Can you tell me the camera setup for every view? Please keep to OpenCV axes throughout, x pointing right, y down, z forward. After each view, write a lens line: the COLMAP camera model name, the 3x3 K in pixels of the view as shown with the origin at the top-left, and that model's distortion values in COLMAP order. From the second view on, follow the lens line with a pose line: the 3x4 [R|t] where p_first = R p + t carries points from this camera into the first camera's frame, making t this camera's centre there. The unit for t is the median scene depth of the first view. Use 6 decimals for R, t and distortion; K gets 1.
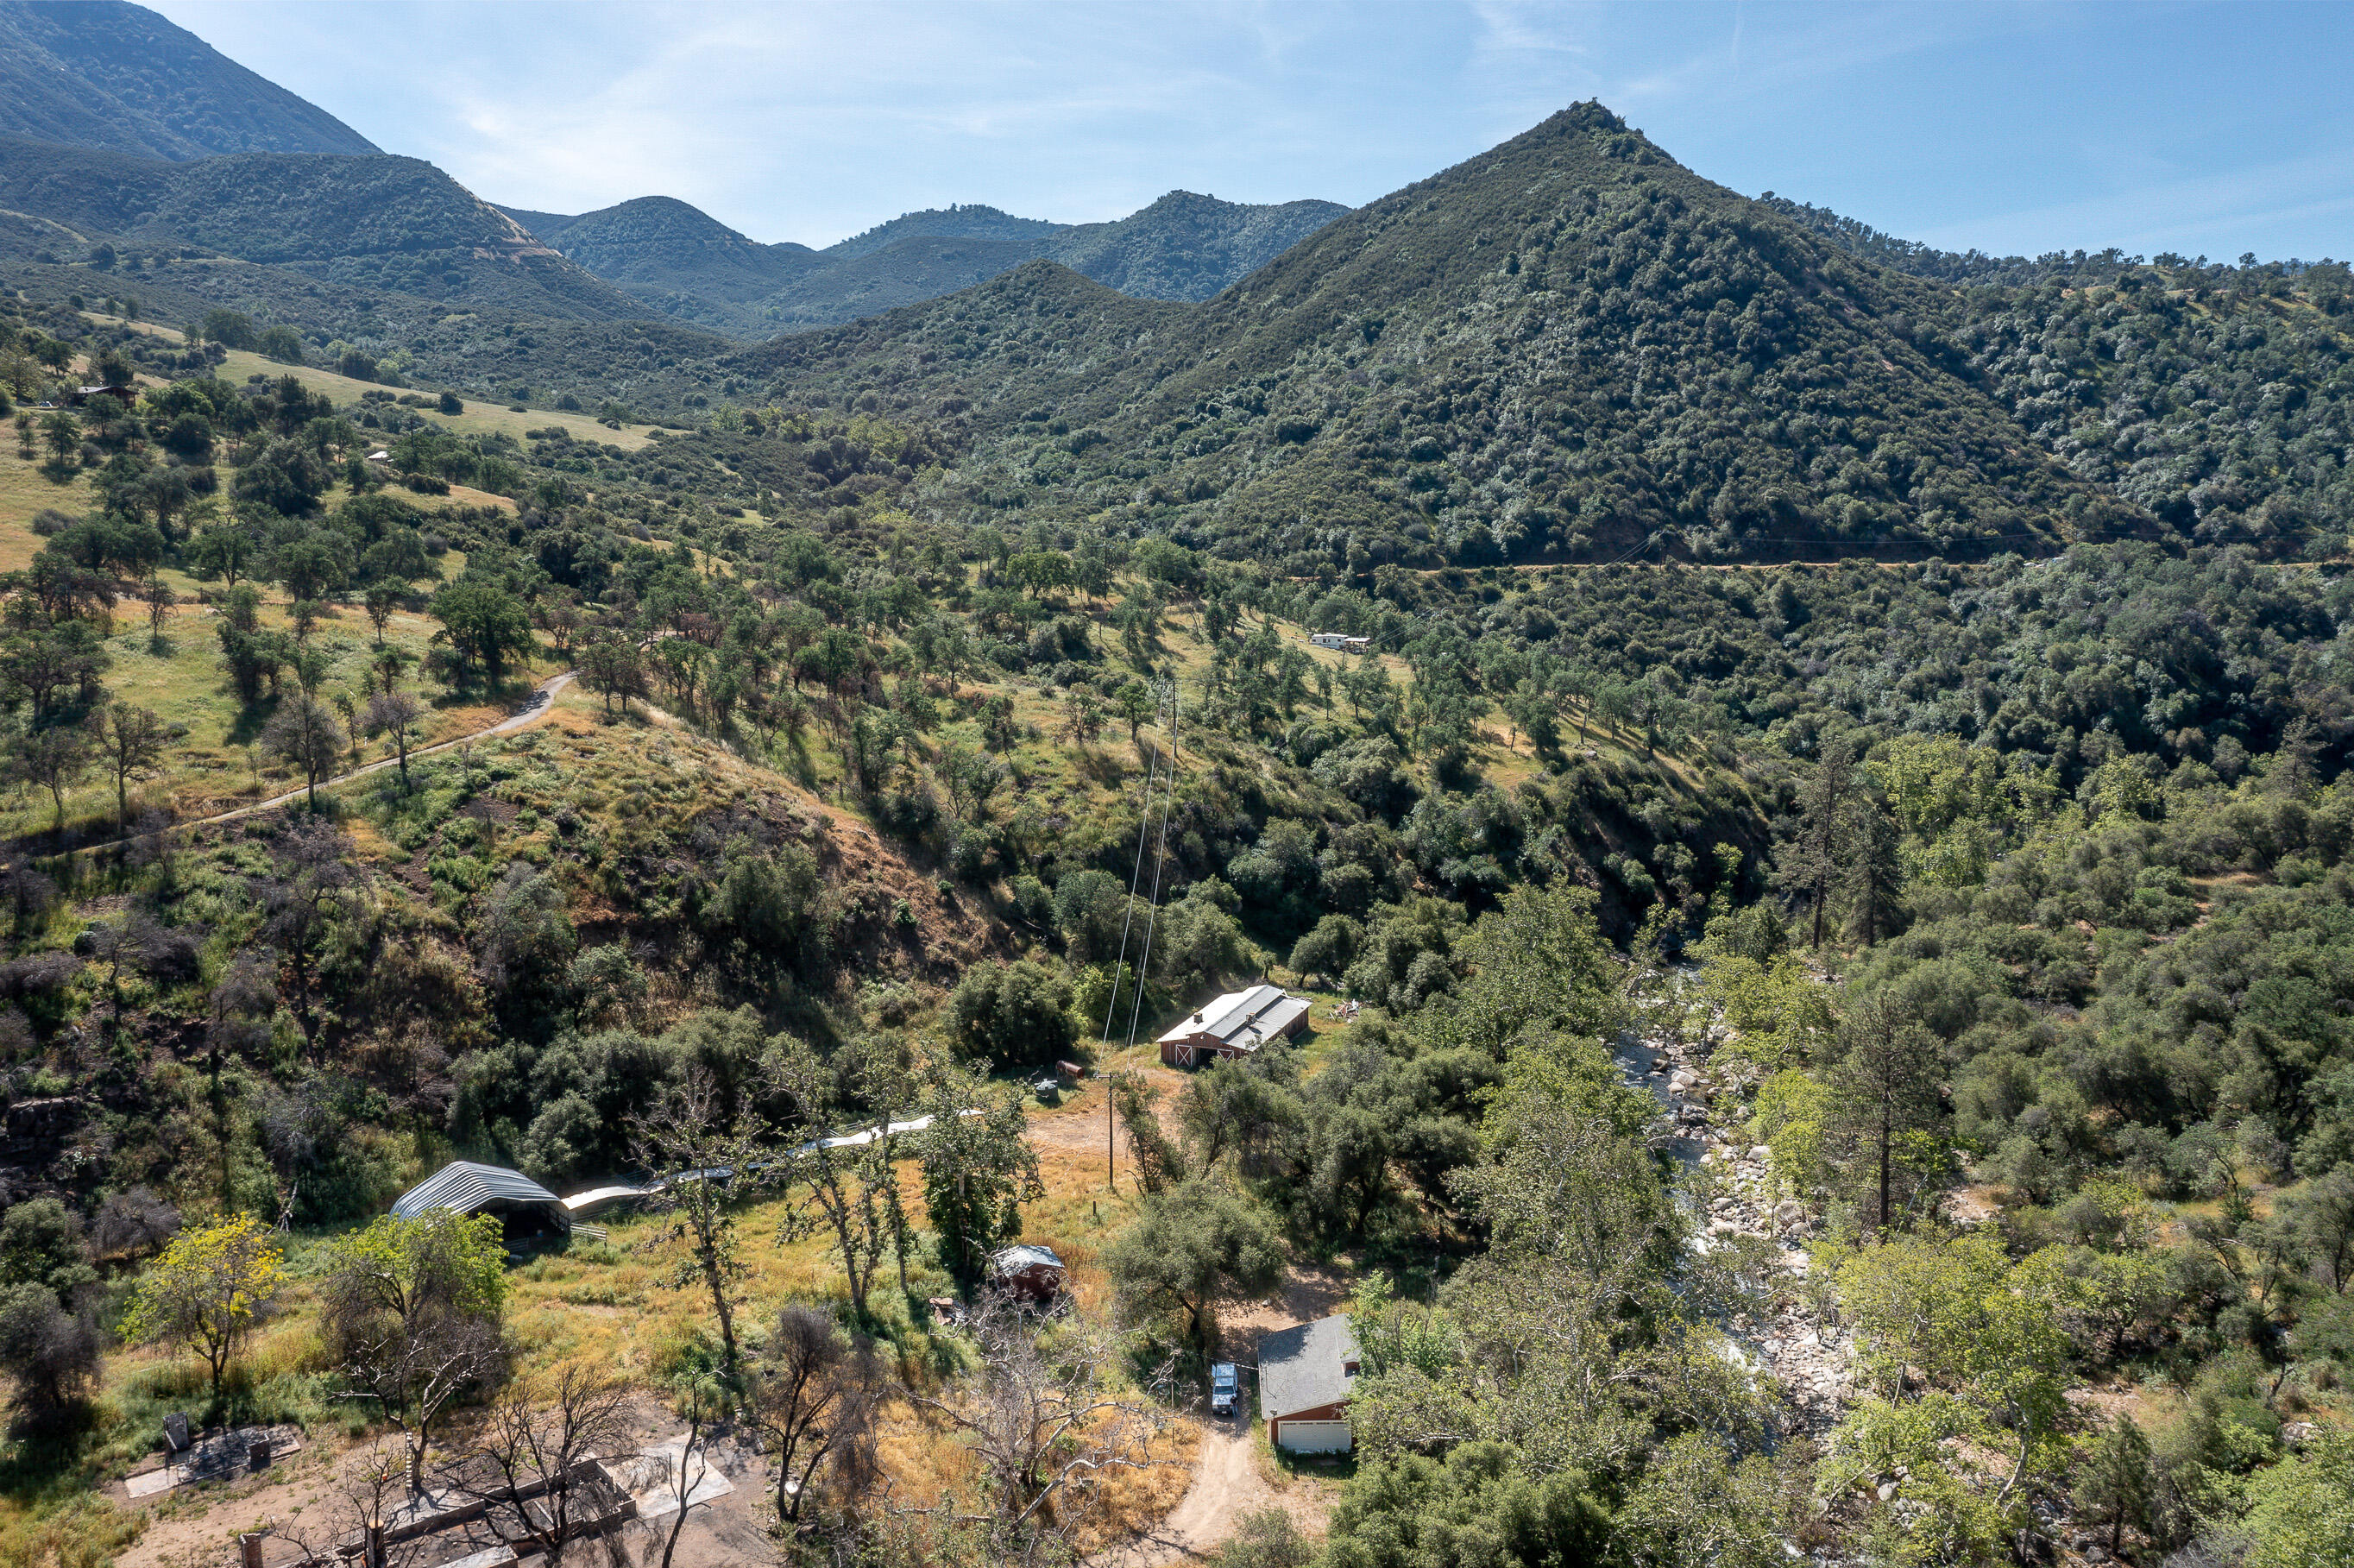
lens RADIAL K [[1876.3, 0, 1172.5], [0, 1876.3, 787.7], [0, 0, 1]] dist [-0.013470, 0.007996]
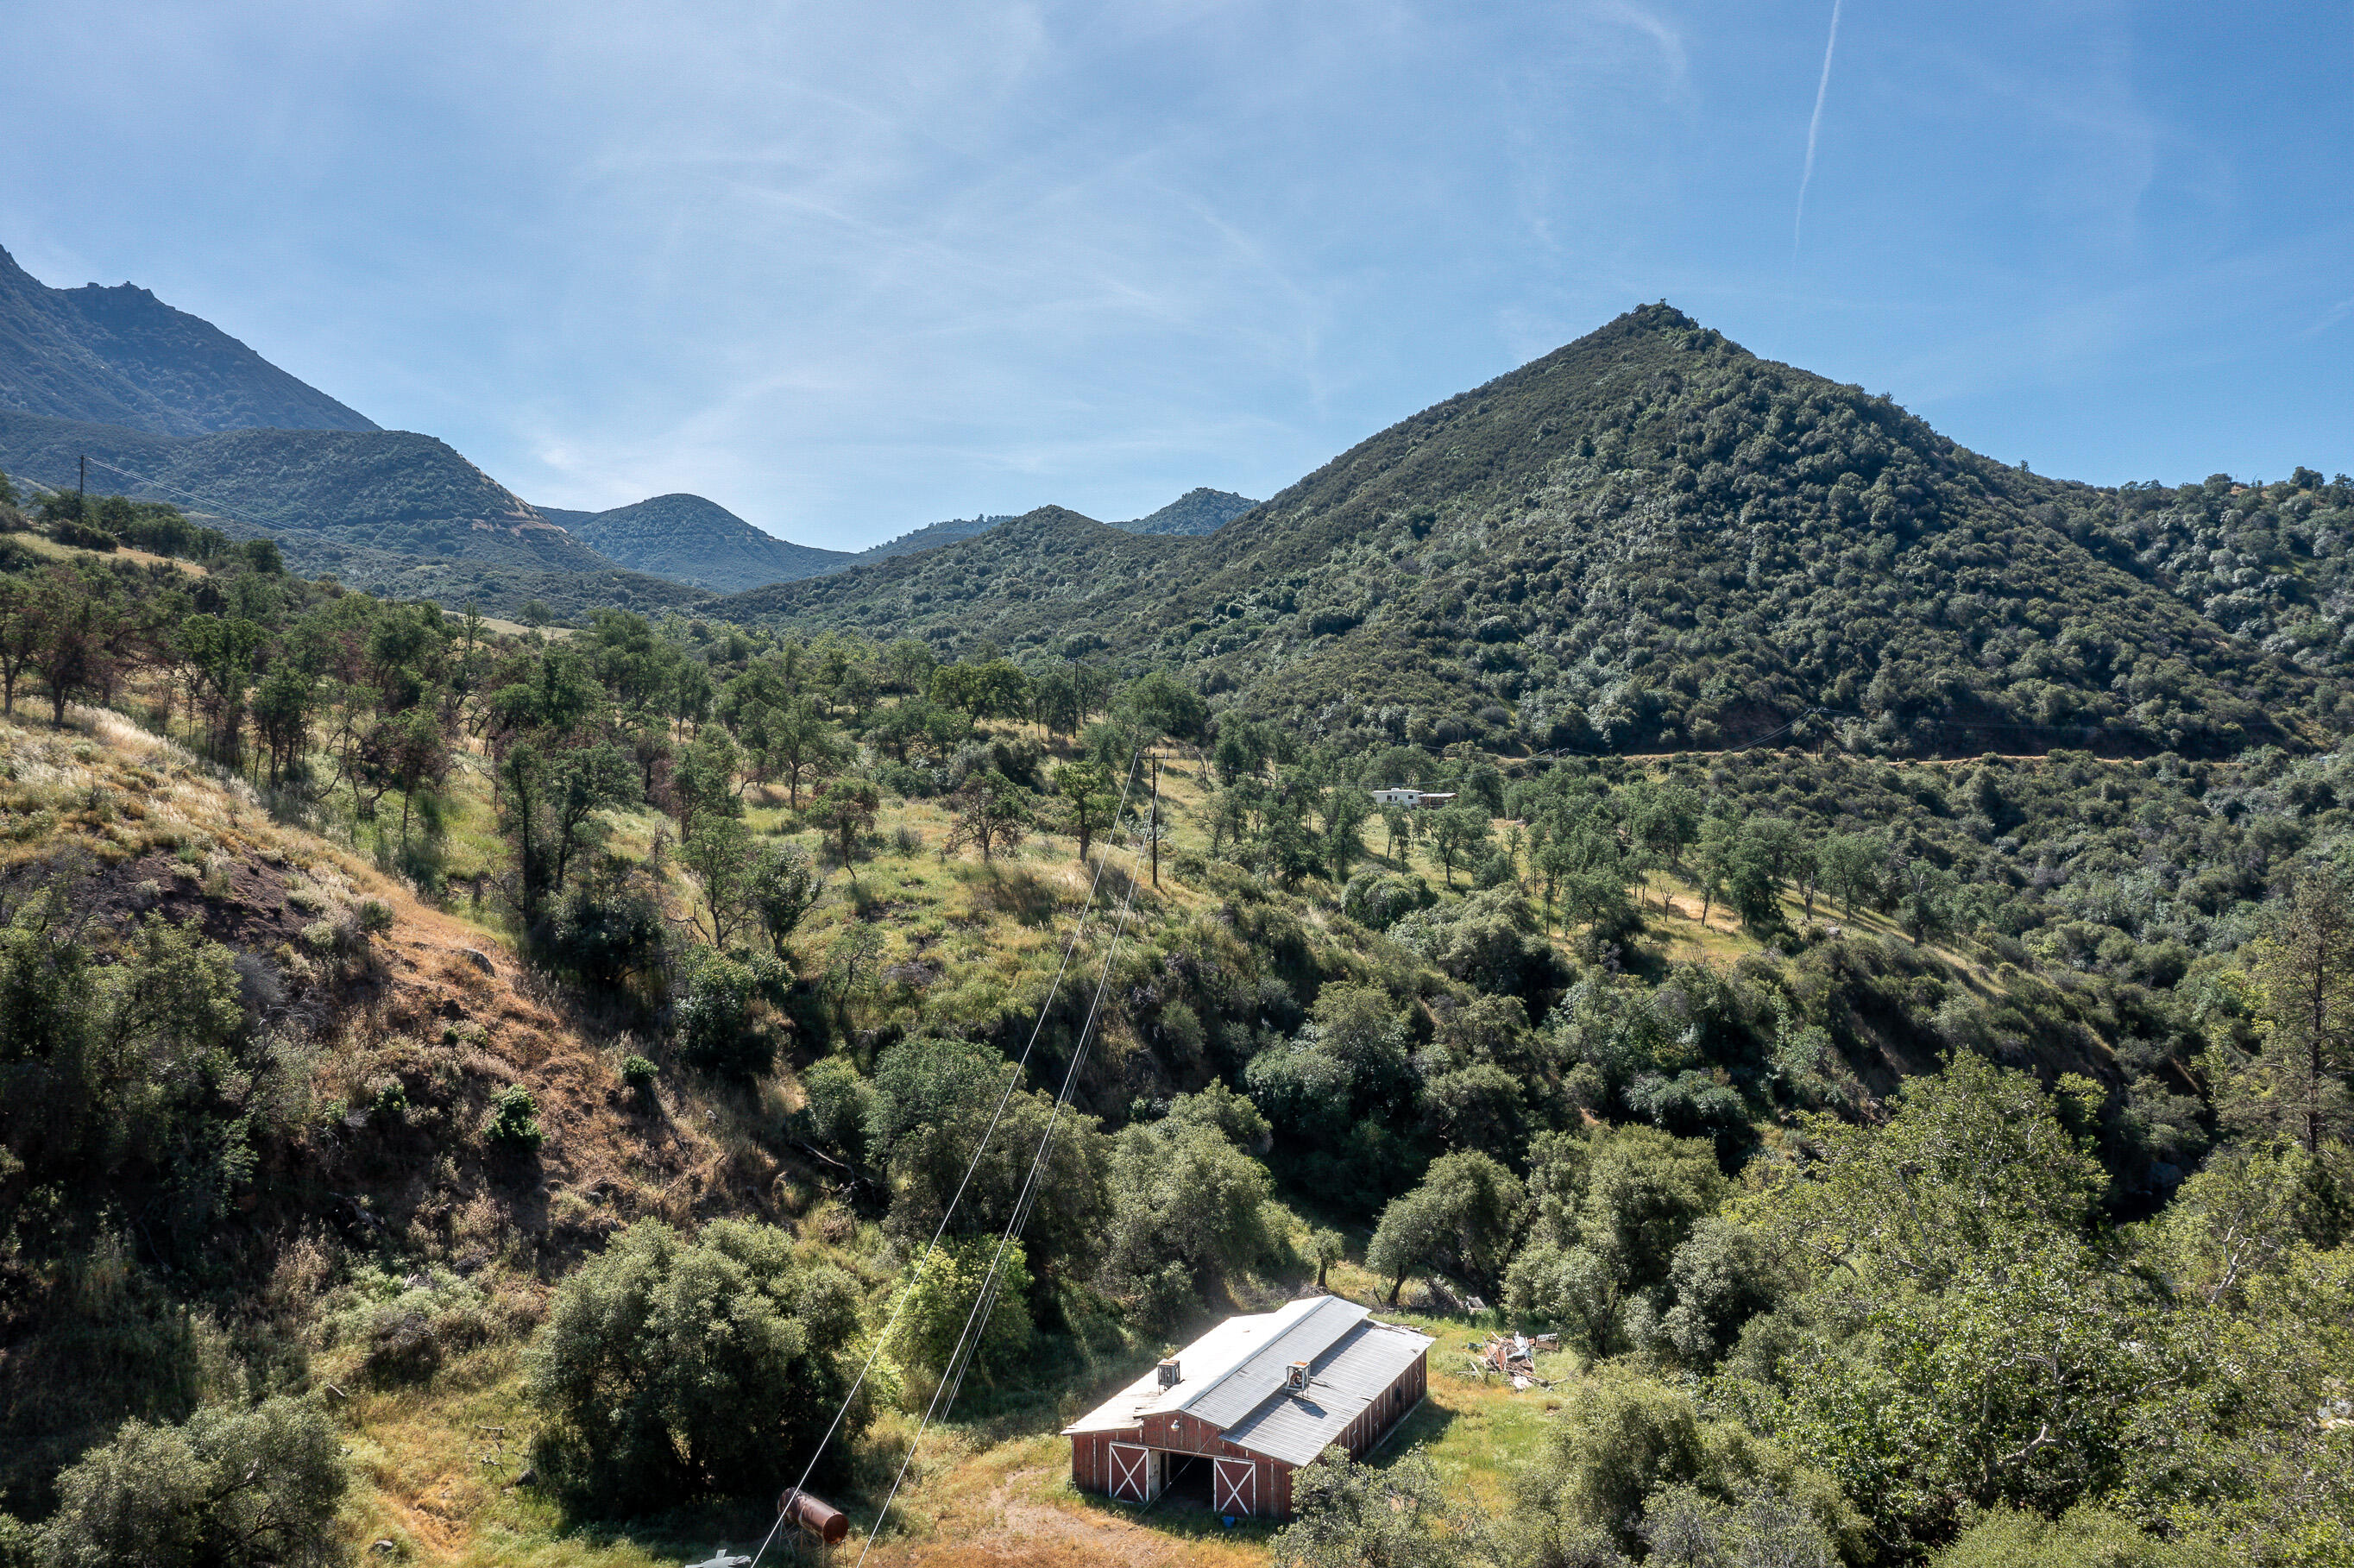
lens RADIAL K [[1876.3, 0, 1172.6], [0, 1876.3, 791.9], [0, 0, 1]] dist [-0.013470, 0.007996]
pose [[0.999859, 0.010681, -0.012984, 0.006905], [-0.012710, 0.985720, -0.167909, 0.024886], [0.011005, 0.168051, 0.985717, 0.215698]]
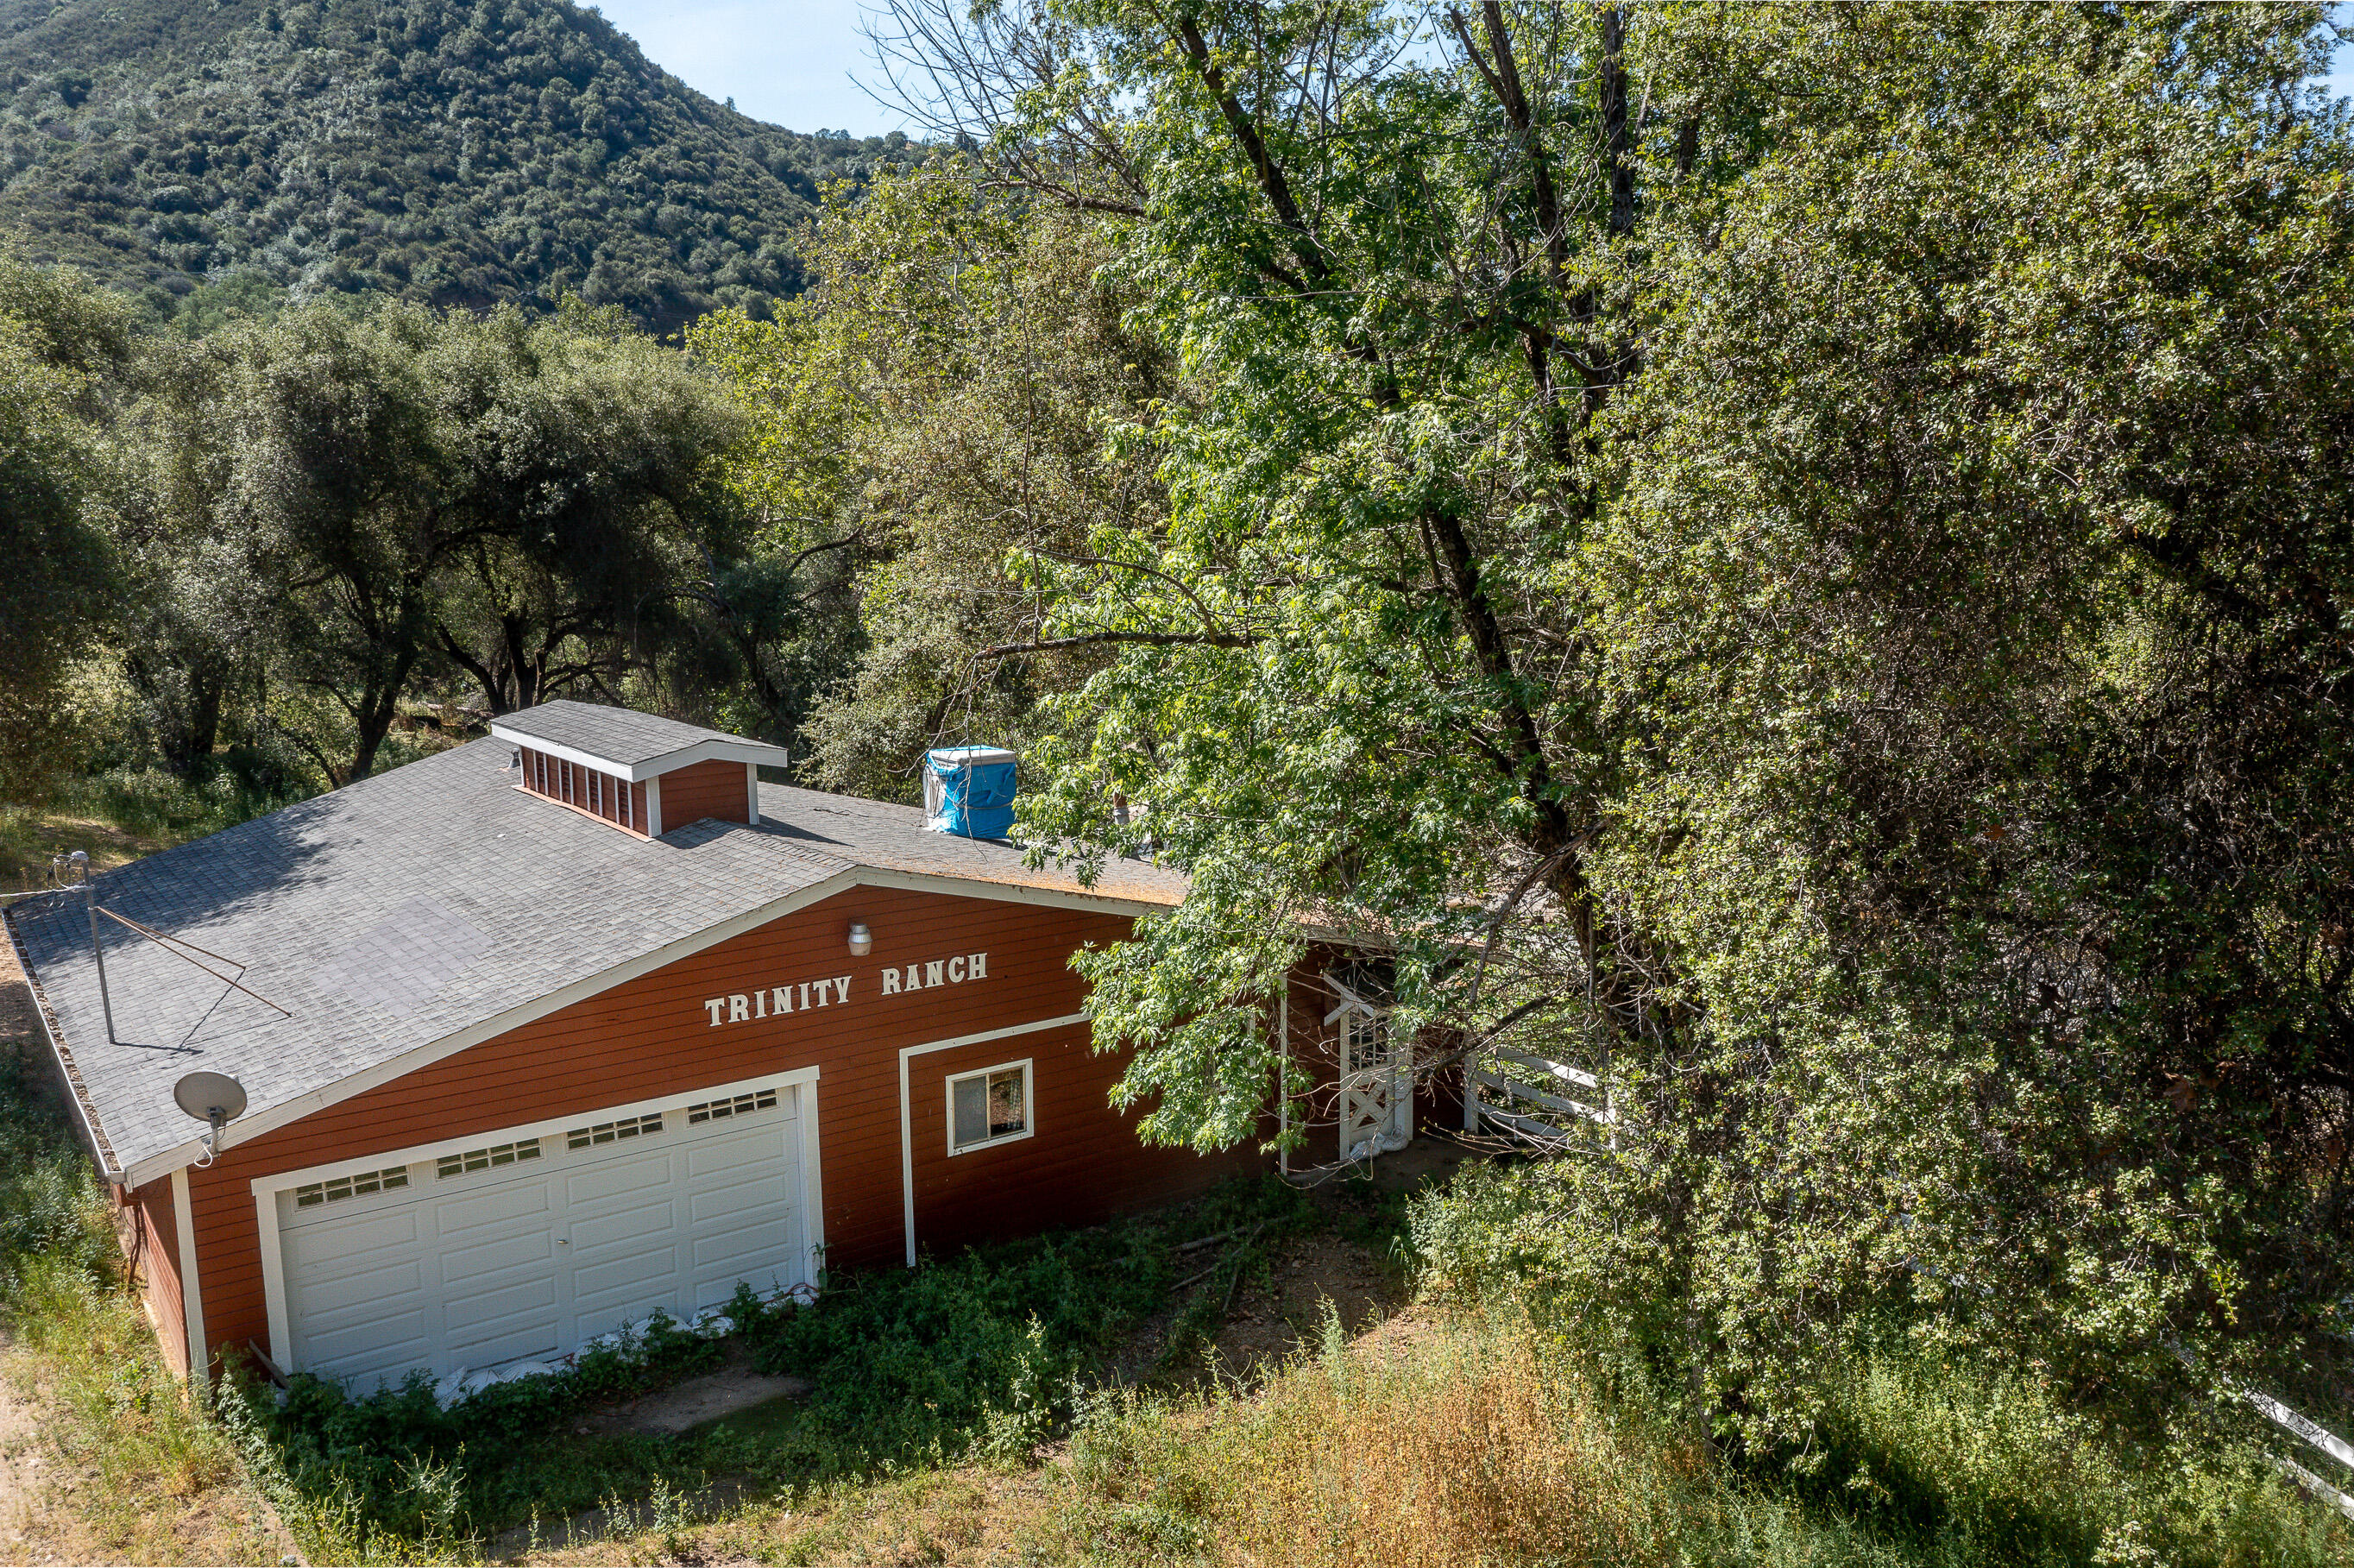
lens RADIAL K [[1876.3, 0, 1187.5], [0, 1876.3, 798.8], [0, 0, 1]] dist [-0.013470, 0.007996]
pose [[0.807031, -0.087621, 0.583973, 0.008034], [0.091432, 0.995545, 0.023020, 0.069288], [-0.583388, 0.034816, 0.811447, 0.189820]]
